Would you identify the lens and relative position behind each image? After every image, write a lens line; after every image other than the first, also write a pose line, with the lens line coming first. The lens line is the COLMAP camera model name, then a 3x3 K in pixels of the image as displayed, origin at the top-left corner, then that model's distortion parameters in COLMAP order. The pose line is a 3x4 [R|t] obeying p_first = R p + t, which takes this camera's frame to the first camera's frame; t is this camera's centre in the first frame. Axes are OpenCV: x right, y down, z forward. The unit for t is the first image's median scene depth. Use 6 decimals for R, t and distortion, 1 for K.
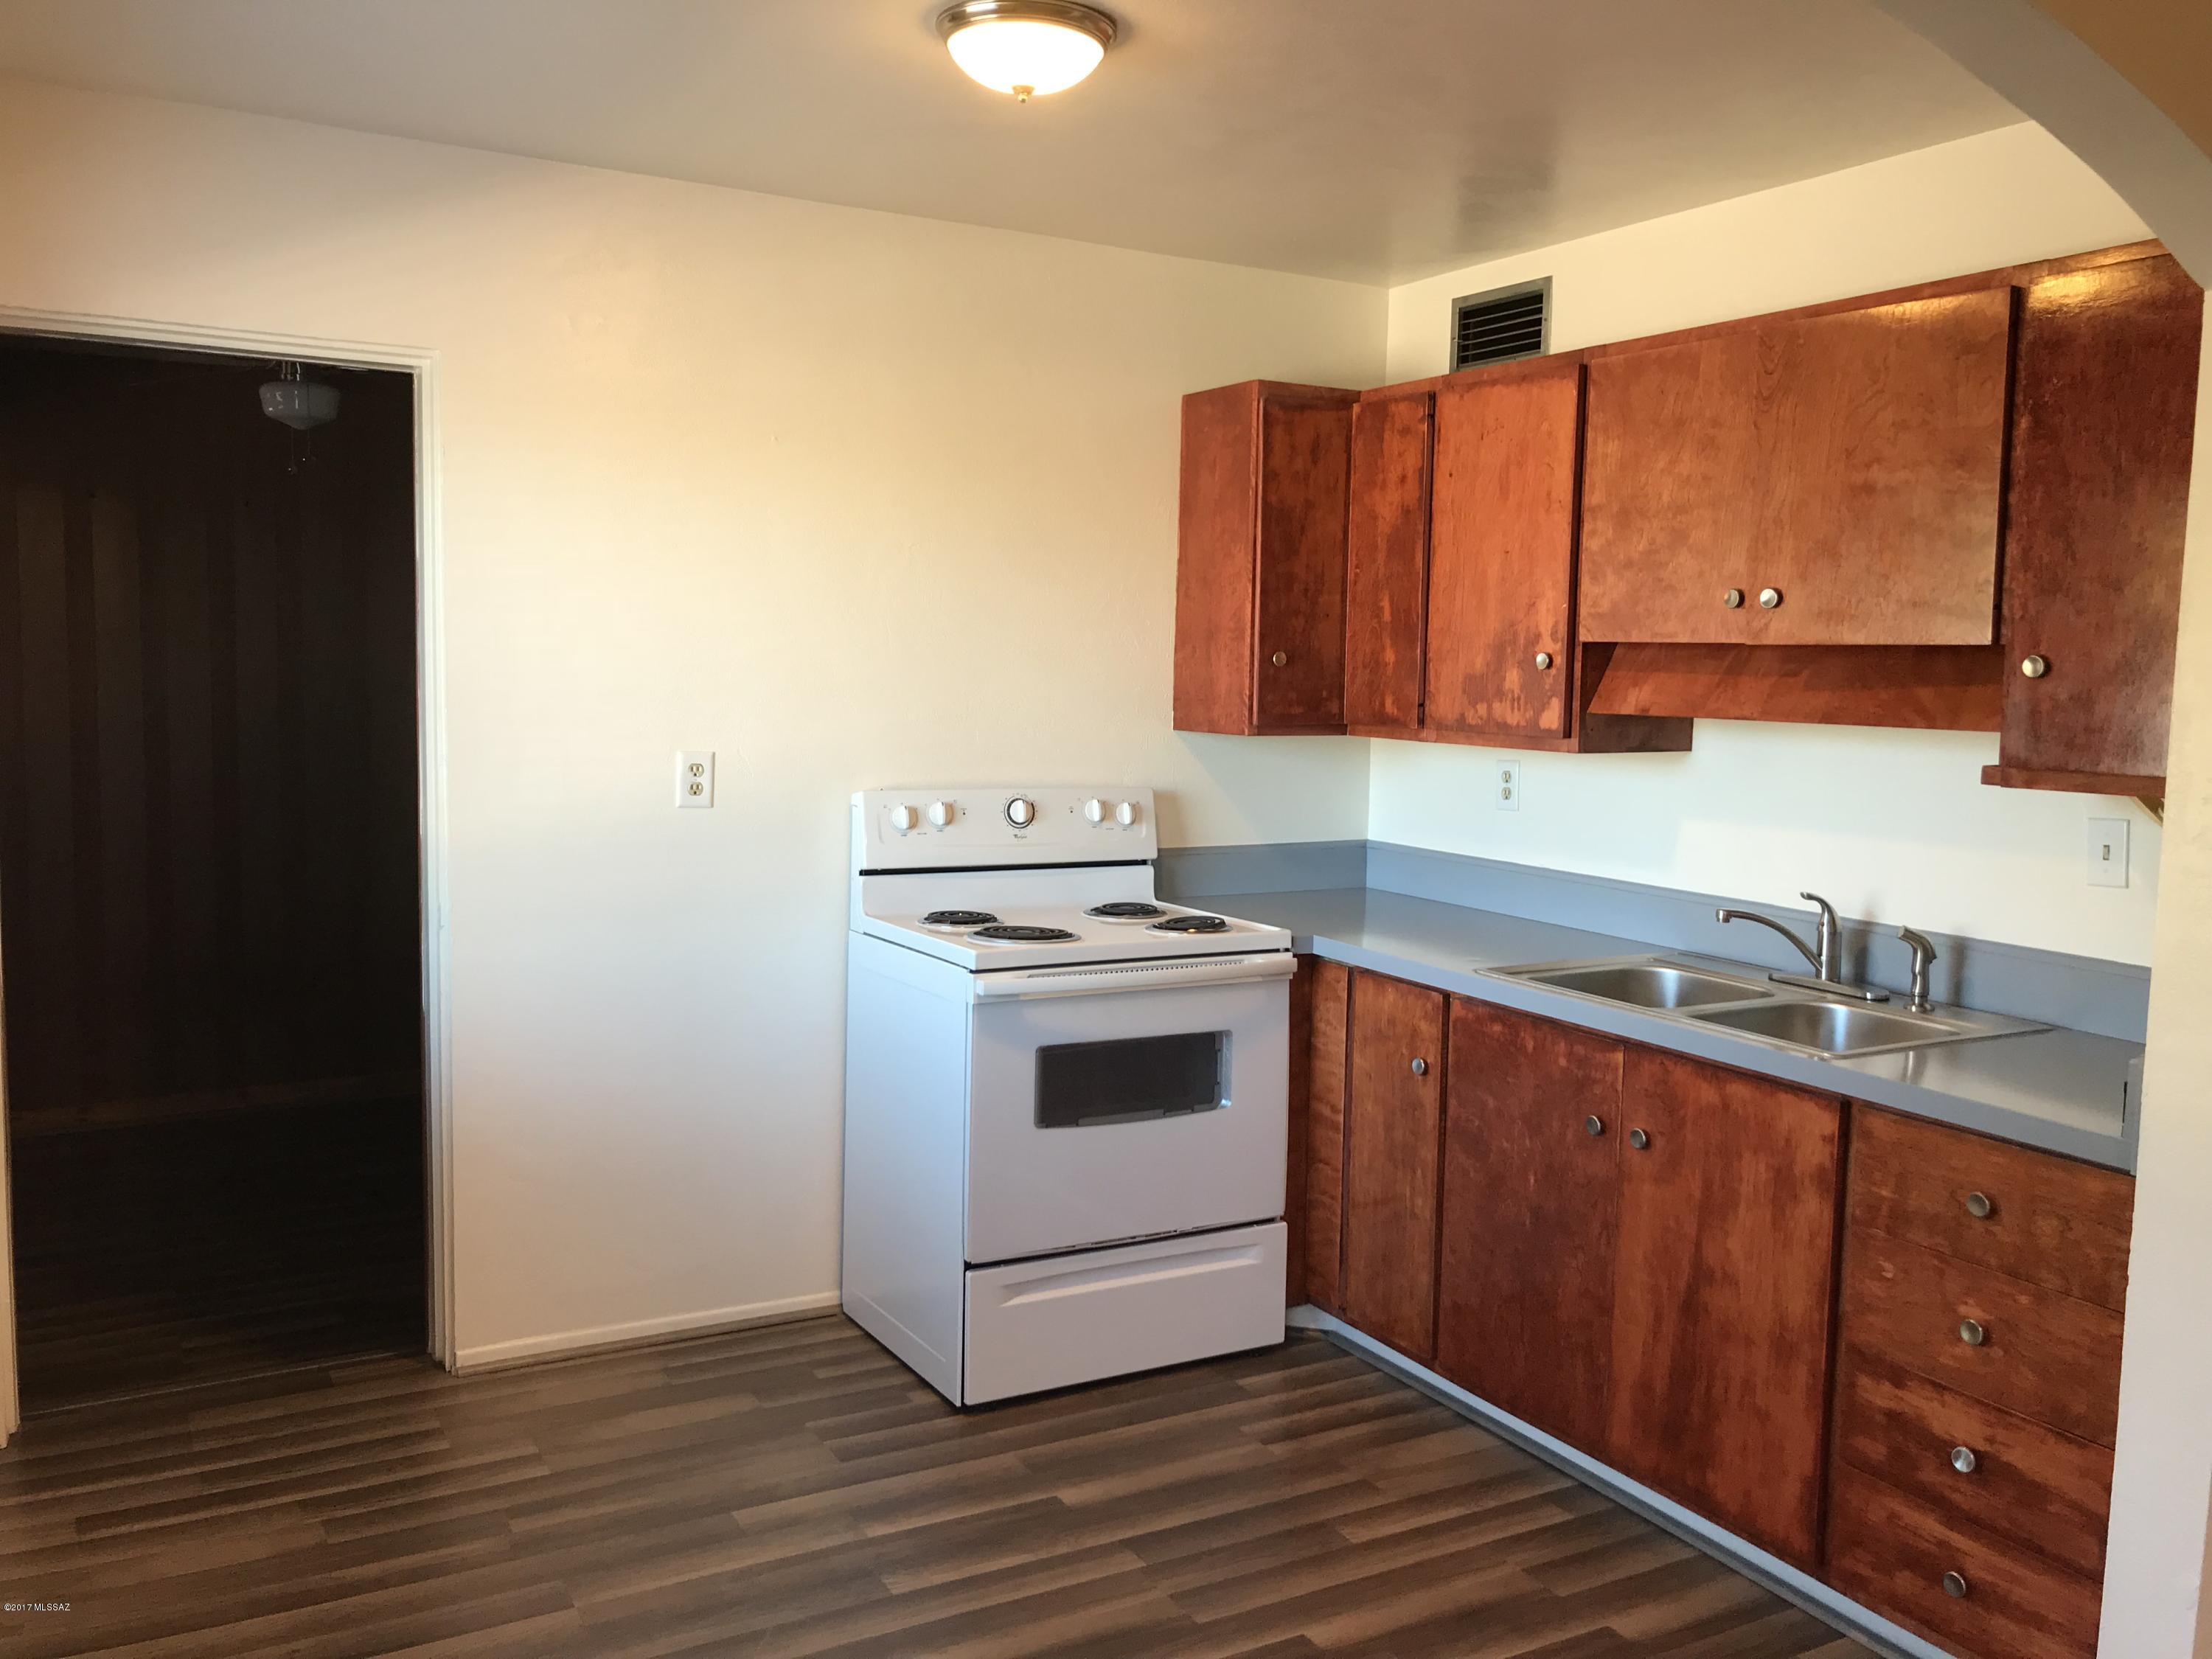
lens RADIAL K [[1806.0, 0, 1098.5], [0, 1806.0, 817.5], [0, 0, 1]] dist [0.013306, -0.006546]
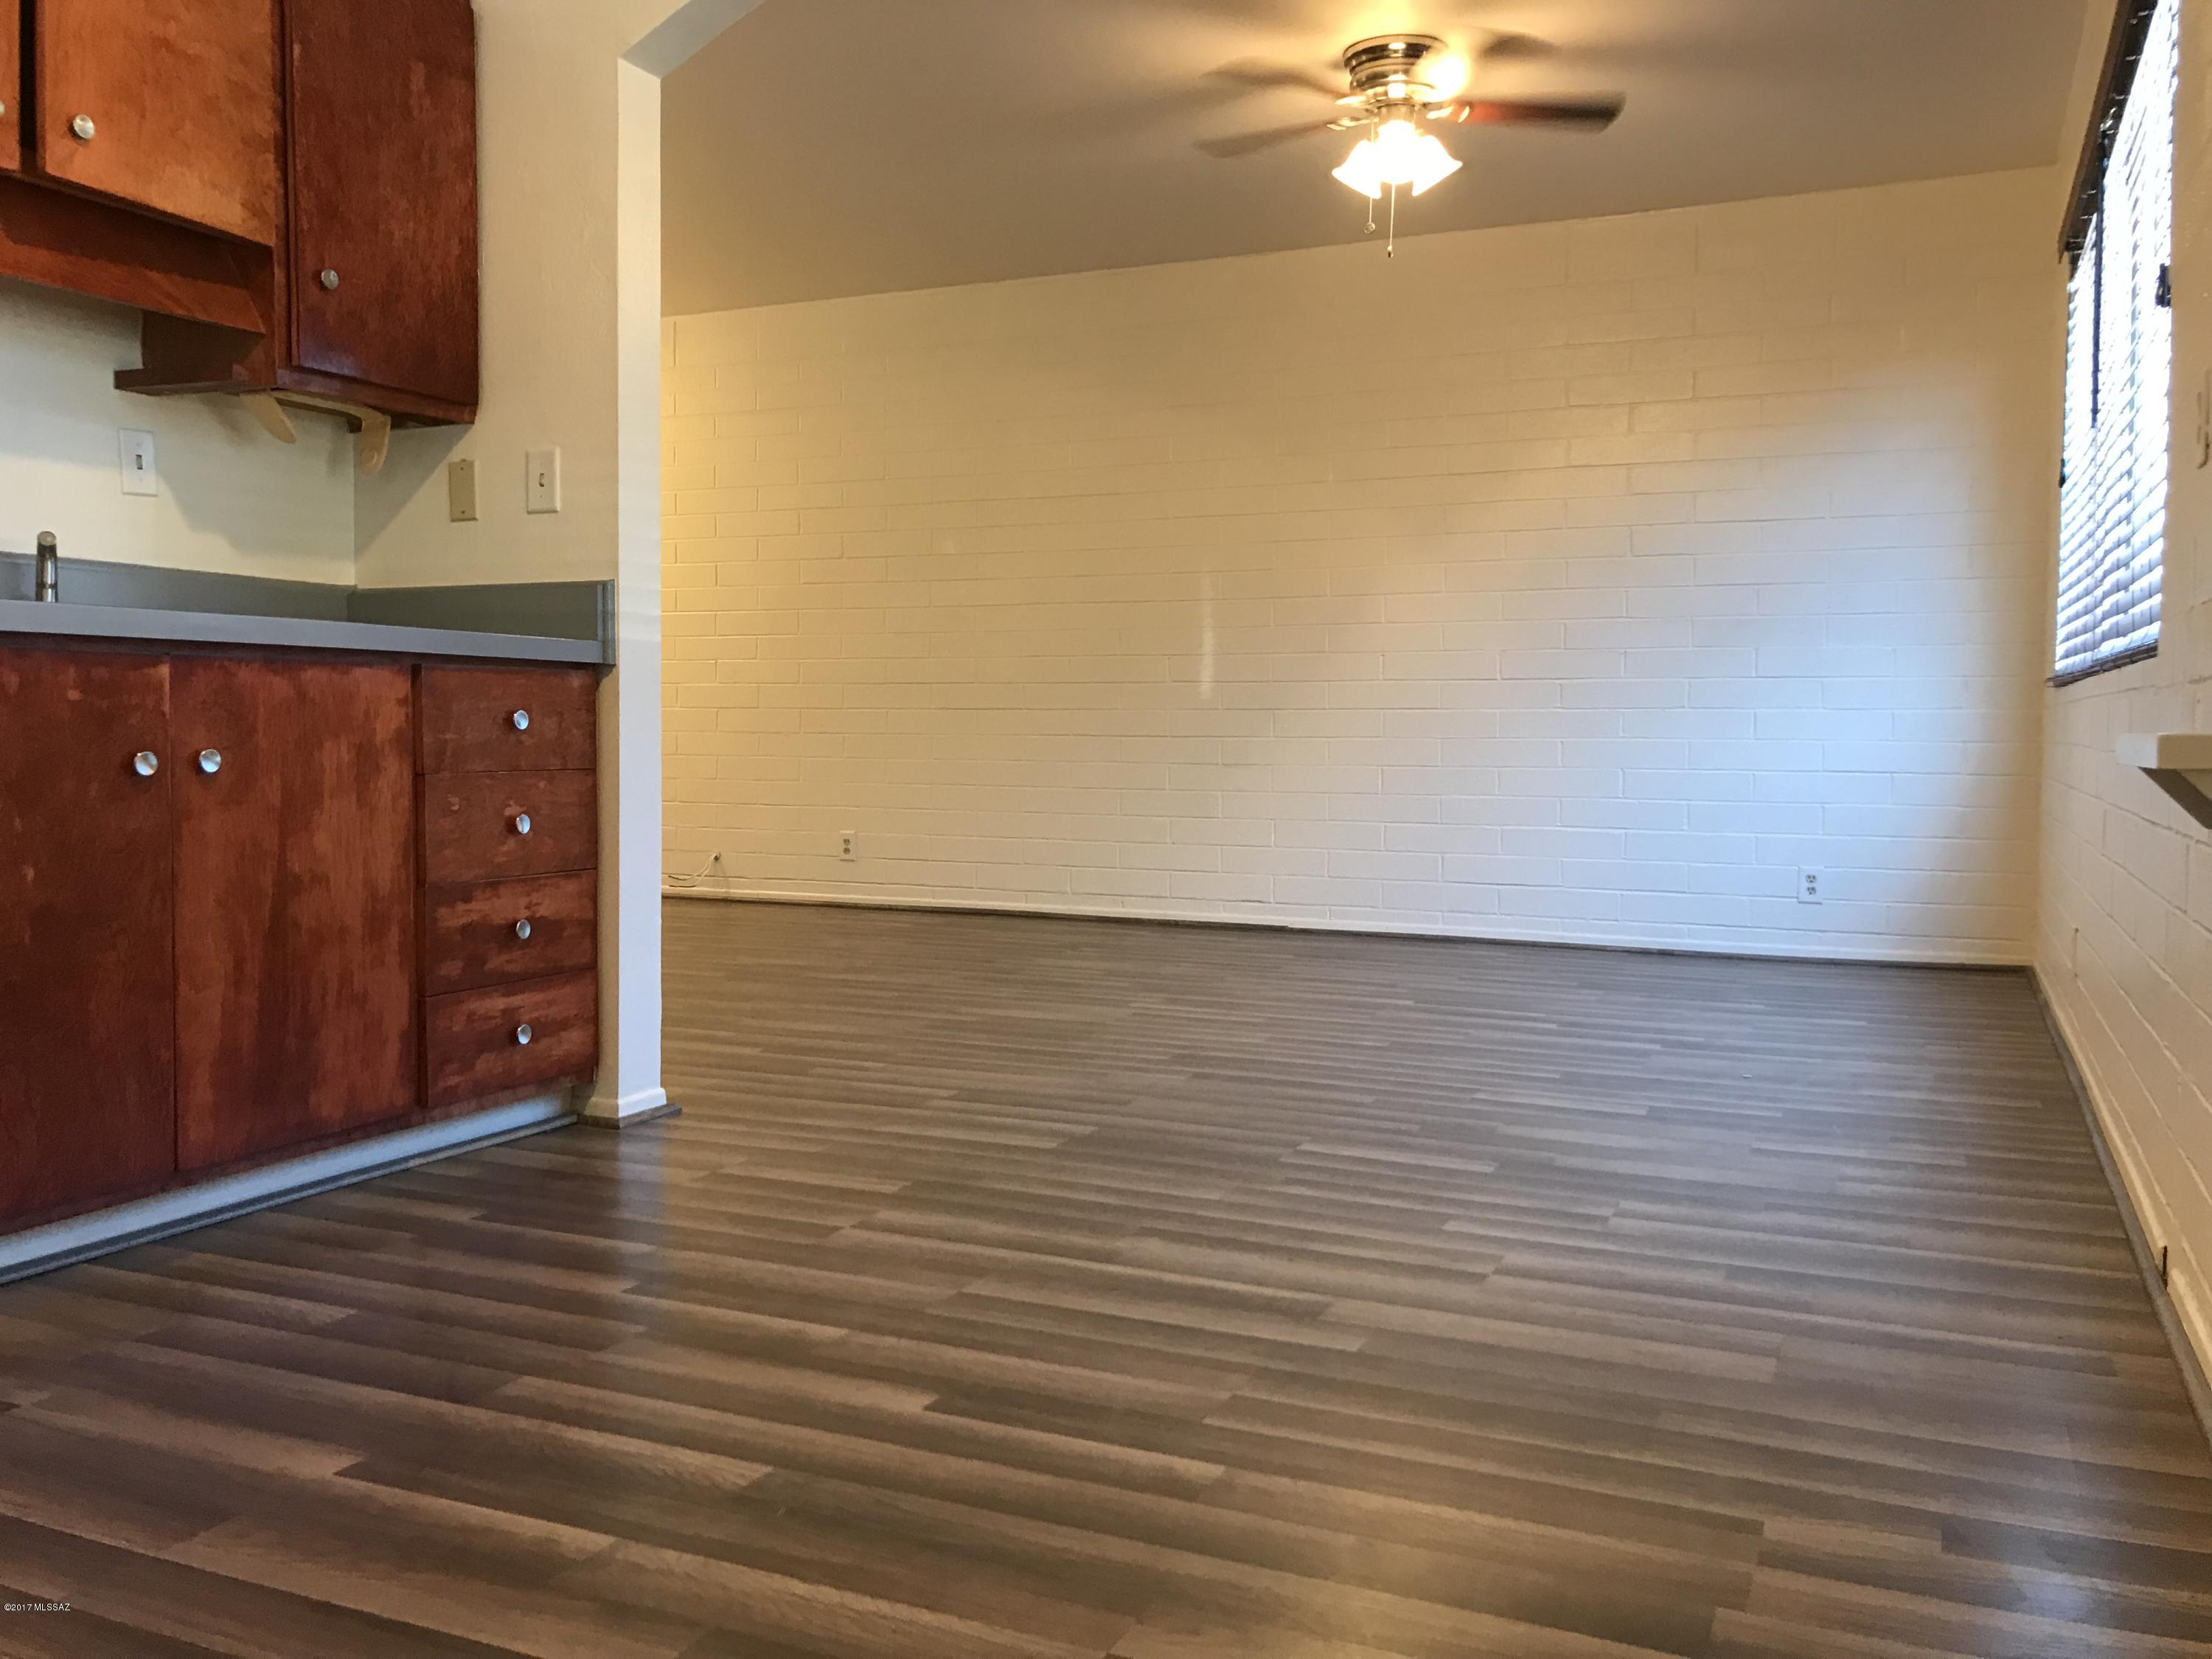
lens RADIAL K [[1806.0, 0, 1098.5], [0, 1806.0, 817.5], [0, 0, 1]] dist [0.013306, -0.006546]
pose [[-0.587316, -0.063764, 0.806842, -0.664625], [0.056045, 0.991295, 0.119137, 0.134878], [-0.807415, 0.115190, -0.578629, 1.231982]]
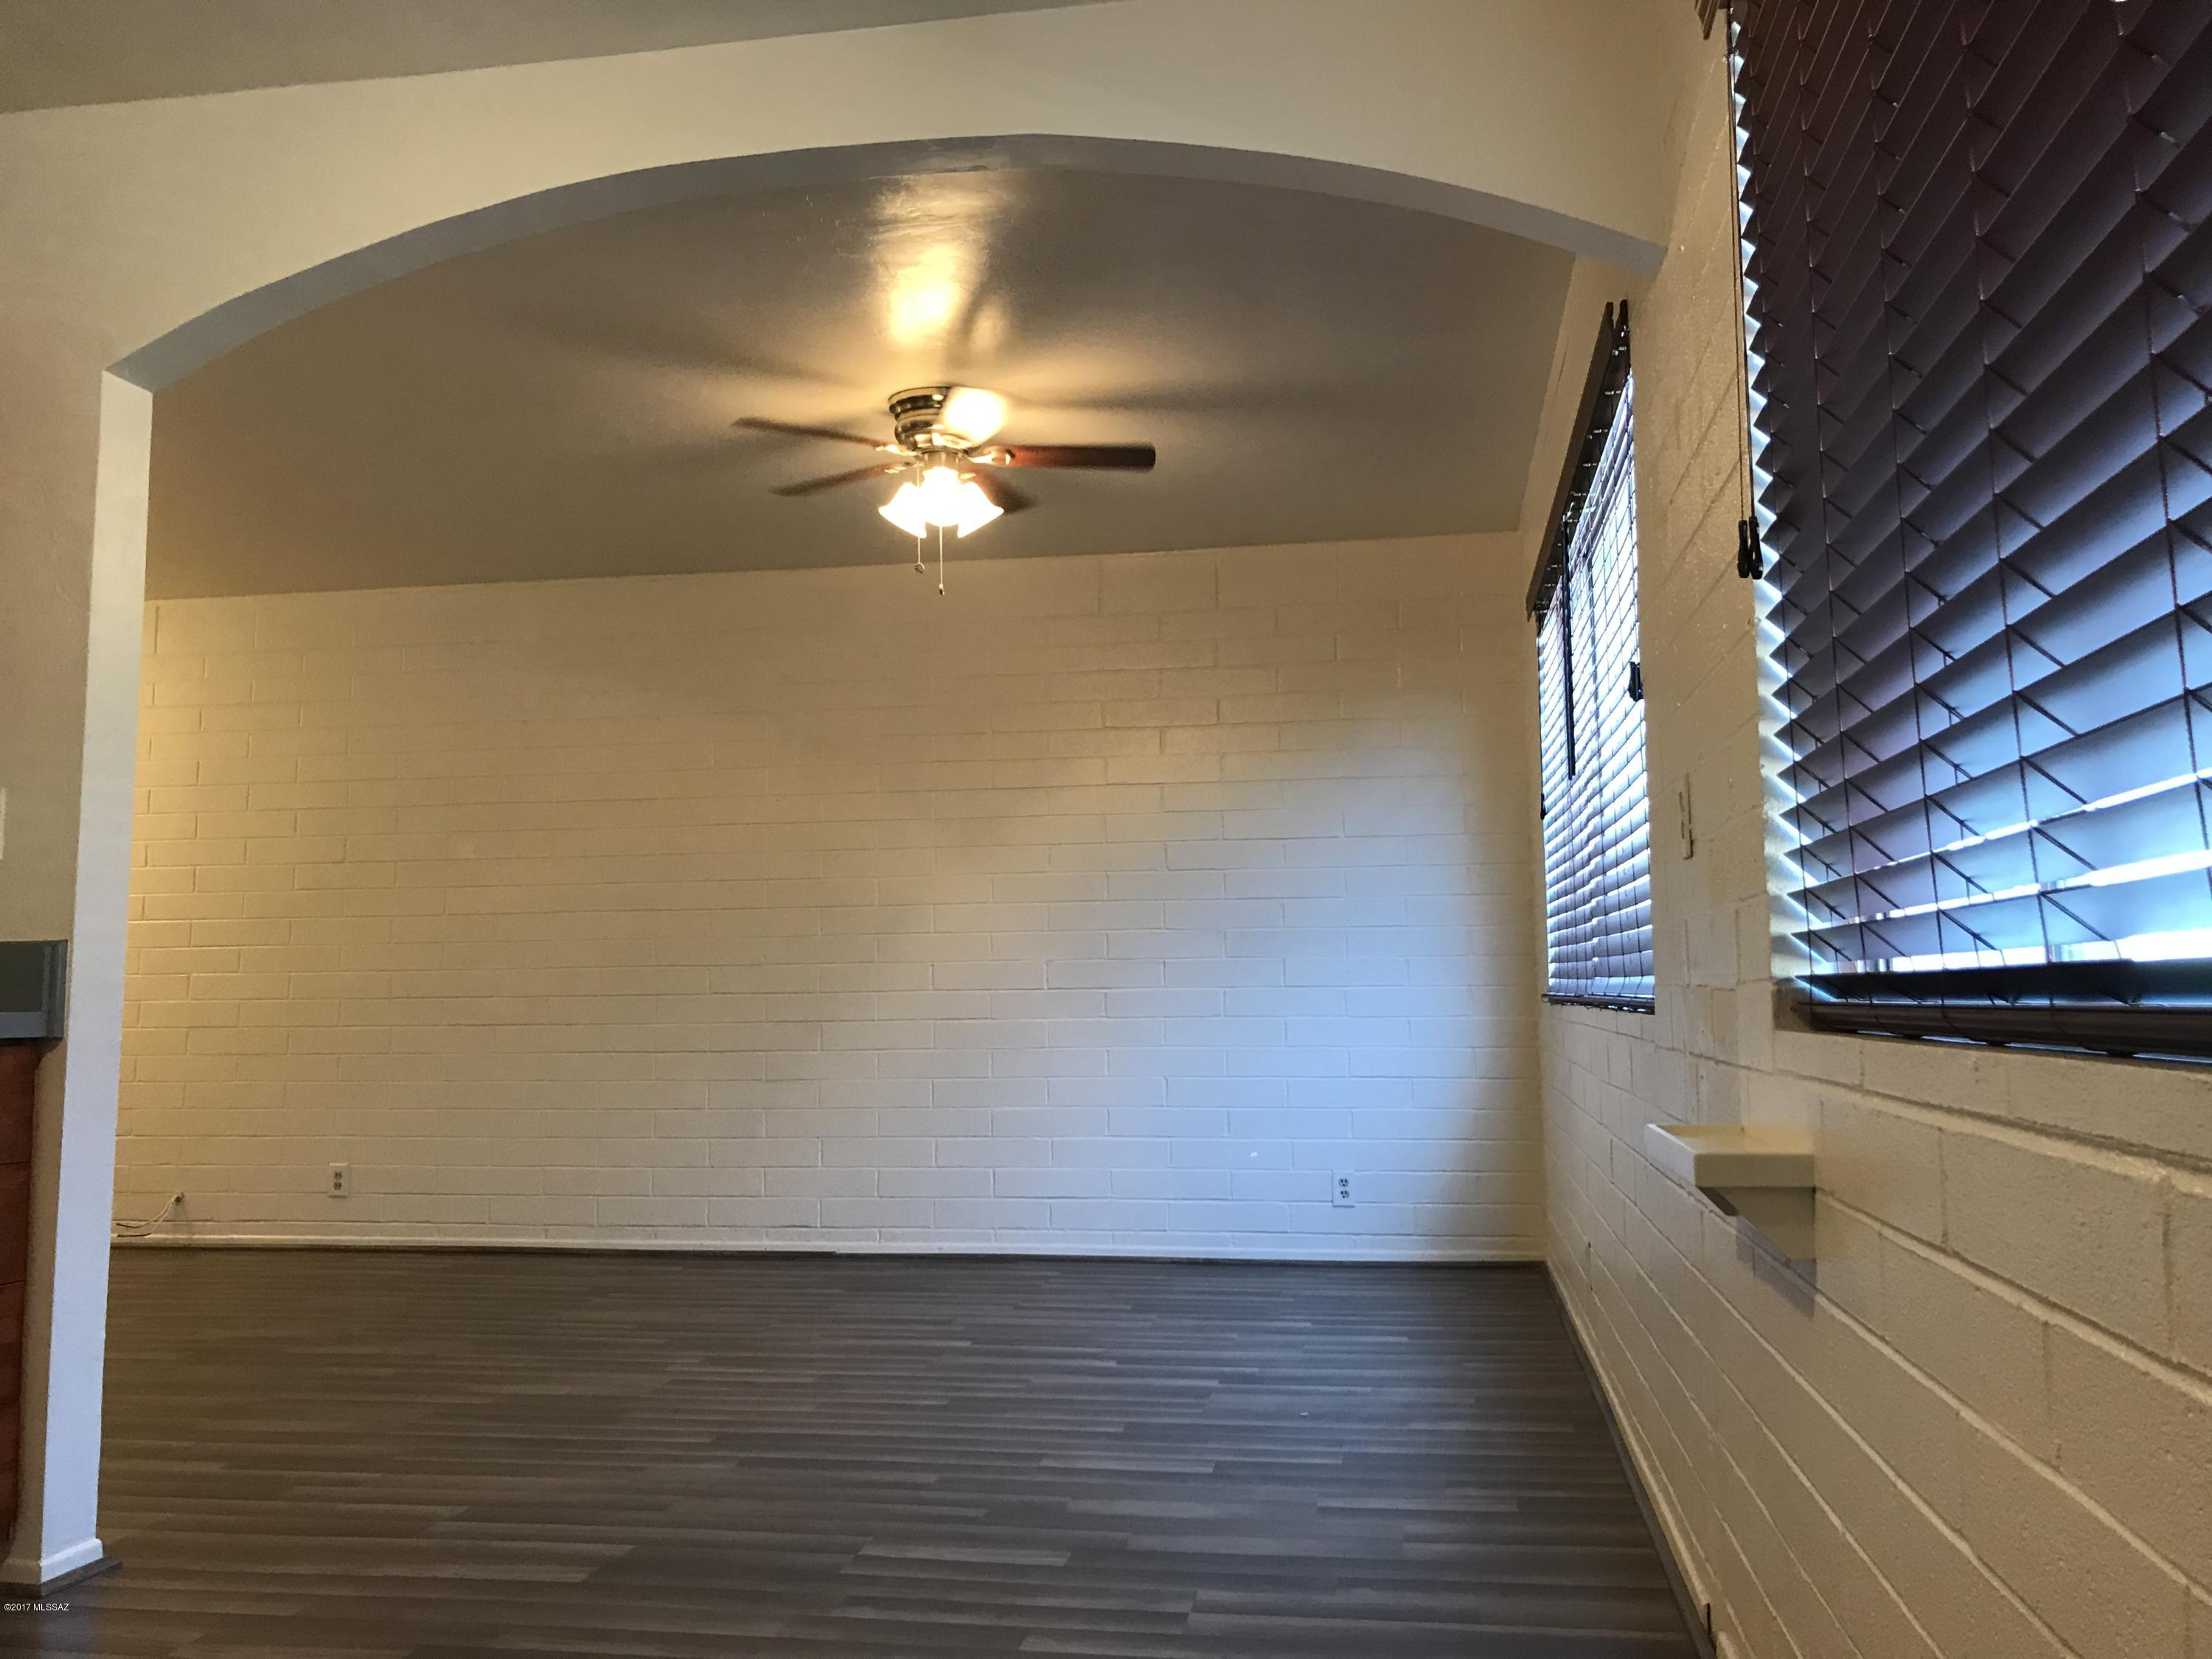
lens RADIAL K [[1806.0, 0, 1098.5], [0, 1806.0, 817.5], [0, 0, 1]] dist [0.013306, -0.006546]
pose [[-0.772682, 0.047027, 0.633049, -0.627269], [0.050352, 0.998650, -0.012729, 0.078707], [-0.632793, 0.022040, -0.774007, 1.212473]]
